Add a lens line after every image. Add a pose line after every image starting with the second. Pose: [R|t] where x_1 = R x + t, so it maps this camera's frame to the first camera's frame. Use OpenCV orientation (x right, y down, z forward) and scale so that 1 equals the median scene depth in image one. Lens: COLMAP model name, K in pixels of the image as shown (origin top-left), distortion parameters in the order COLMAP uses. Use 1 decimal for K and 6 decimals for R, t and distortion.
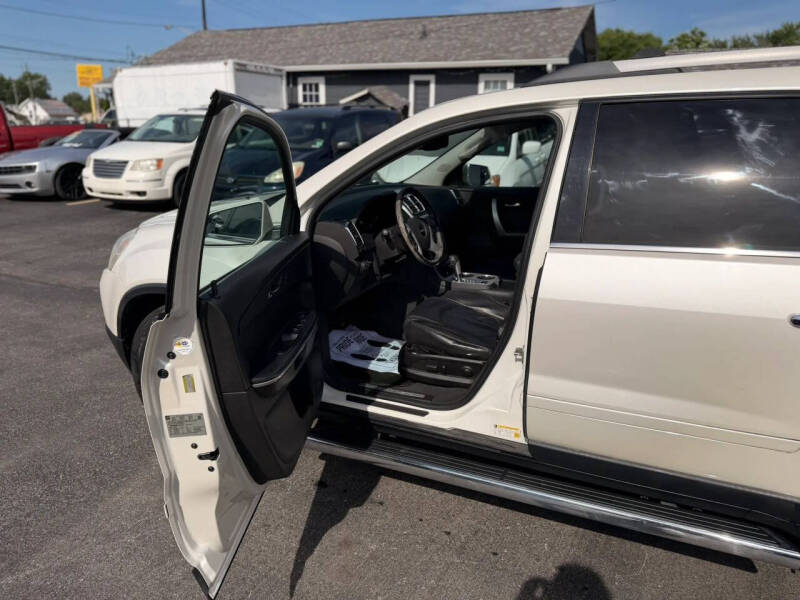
lens RADIAL K [[562.9, 0, 401.7], [0, 562.9, 305.2], [0, 0, 1]] dist [0.031713, -0.043257]
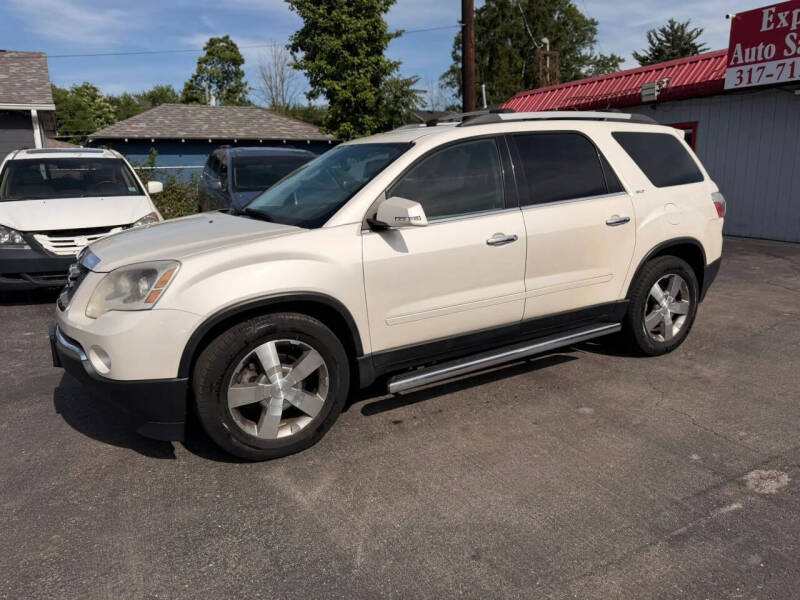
lens RADIAL K [[562.9, 0, 385.6], [0, 562.9, 305.1], [0, 0, 1]] dist [0.031713, -0.043257]
pose [[0.595998, -0.208309, 0.775496, -0.156987], [0.272129, 0.961013, 0.049000, -0.001444], [-0.755468, 0.181831, 0.629448, 0.023423]]
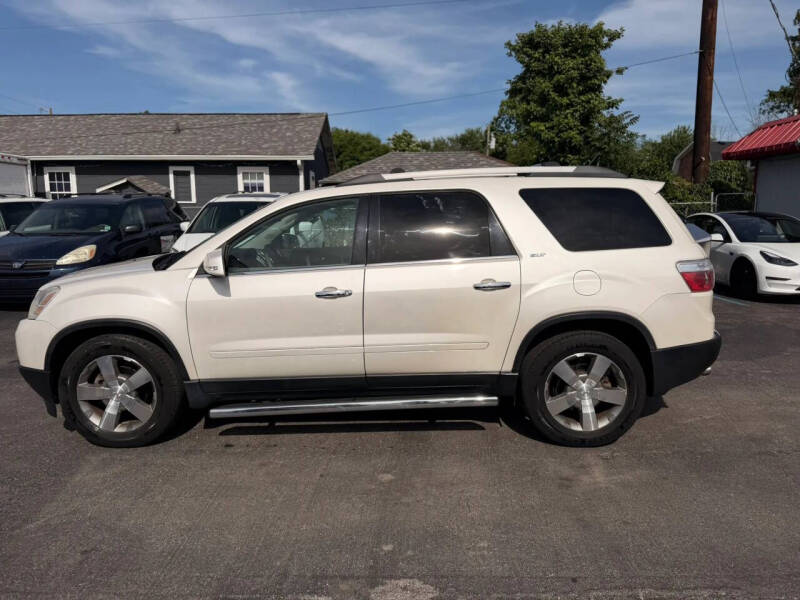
lens RADIAL K [[562.9, 0, 387.5], [0, 562.9, 303.4], [0, 0, 1]] dist [0.031713, -0.043257]
pose [[0.917053, -0.081515, 0.390345, -0.043748], [0.137548, 0.983468, -0.117772, 0.026448], [-0.374291, 0.161695, 0.913105, -0.078166]]
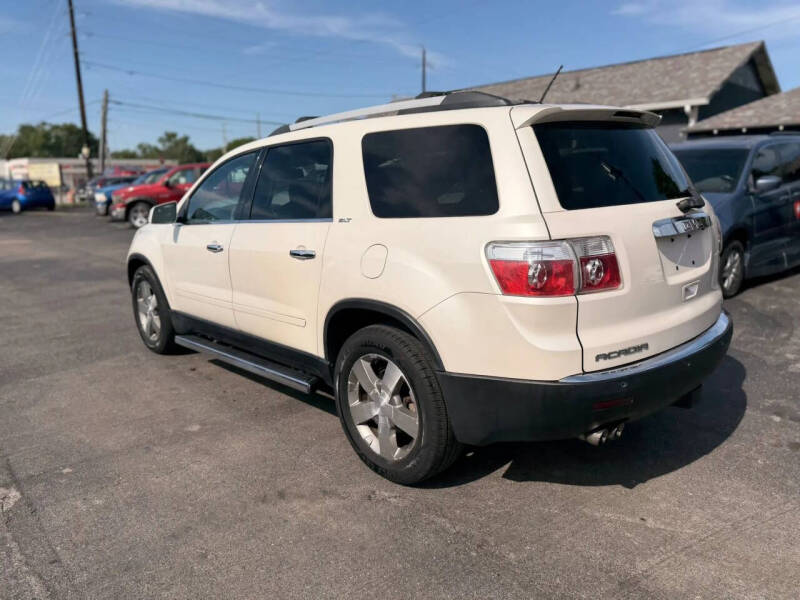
lens RADIAL K [[562.9, 0, 401.6], [0, 562.9, 299.2], [0, 0, 1]] dist [0.031713, -0.043257]
pose [[0.926067, 0.049178, -0.374140, 0.156968], [-0.084200, 0.993404, -0.077835, 0.026225], [0.367845, 0.103583, 0.924100, -0.056281]]
